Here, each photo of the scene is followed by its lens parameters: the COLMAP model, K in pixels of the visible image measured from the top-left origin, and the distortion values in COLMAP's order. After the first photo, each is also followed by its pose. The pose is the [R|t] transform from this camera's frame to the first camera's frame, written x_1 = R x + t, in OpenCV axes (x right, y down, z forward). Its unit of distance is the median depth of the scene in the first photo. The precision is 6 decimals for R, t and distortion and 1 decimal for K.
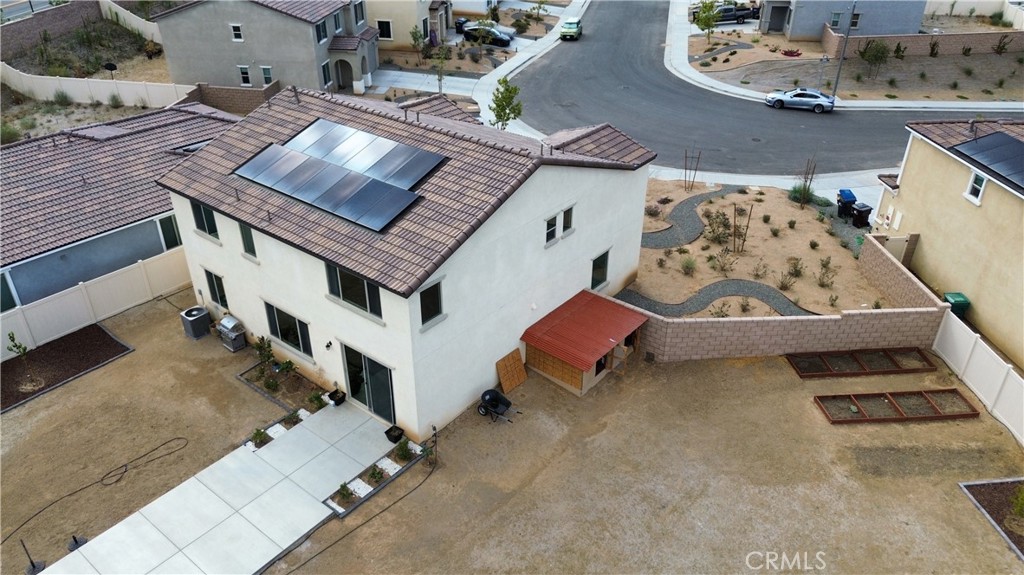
lens RADIAL K [[730.4, 0, 514.4], [0, 730.4, 275.0], [0, 0, 1]] dist [0.061306, -0.058634]
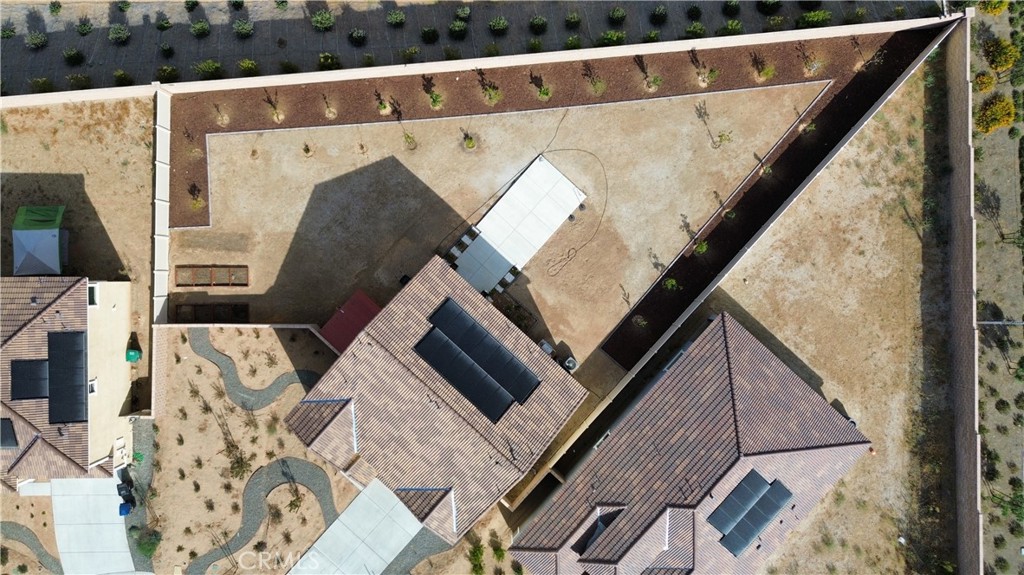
lens RADIAL K [[730.4, 0, 514.4], [0, 730.4, 275.0], [0, 0, 1]] dist [0.061306, -0.058634]
pose [[-0.998036, -0.062626, 0.001111, -0.306797], [0.032171, -0.497309, 0.866977, -1.480300], [-0.053743, 0.865310, 0.498347, -0.064446]]
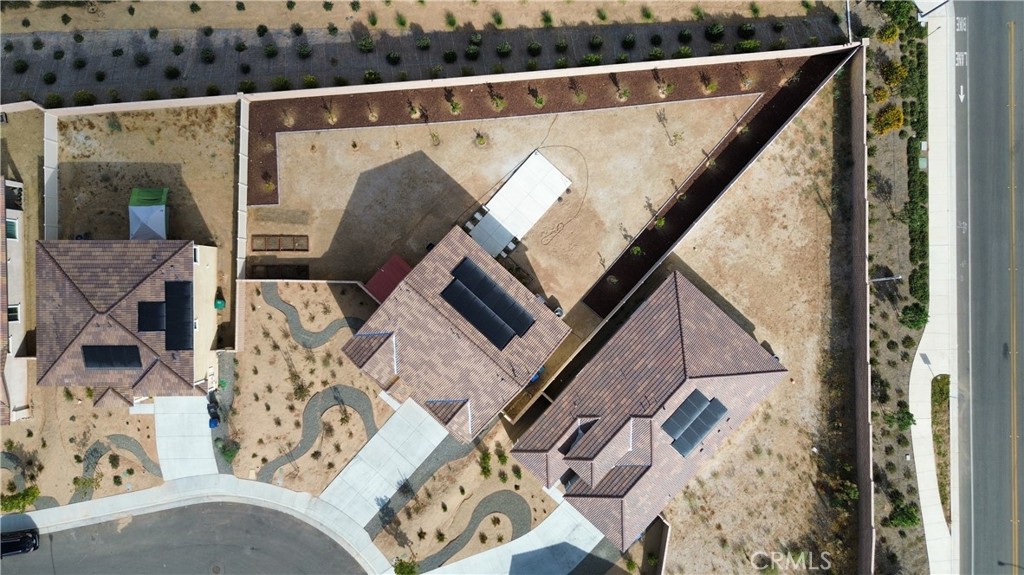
lens RADIAL K [[730.4, 0, 514.4], [0, 730.4, 275.0], [0, 0, 1]] dist [0.061306, -0.058634]
pose [[-0.997806, -0.066106, -0.003609, -0.299351], [0.029824, -0.497486, 0.866959, -2.008272], [-0.059107, 0.864950, 0.498366, -0.245006]]
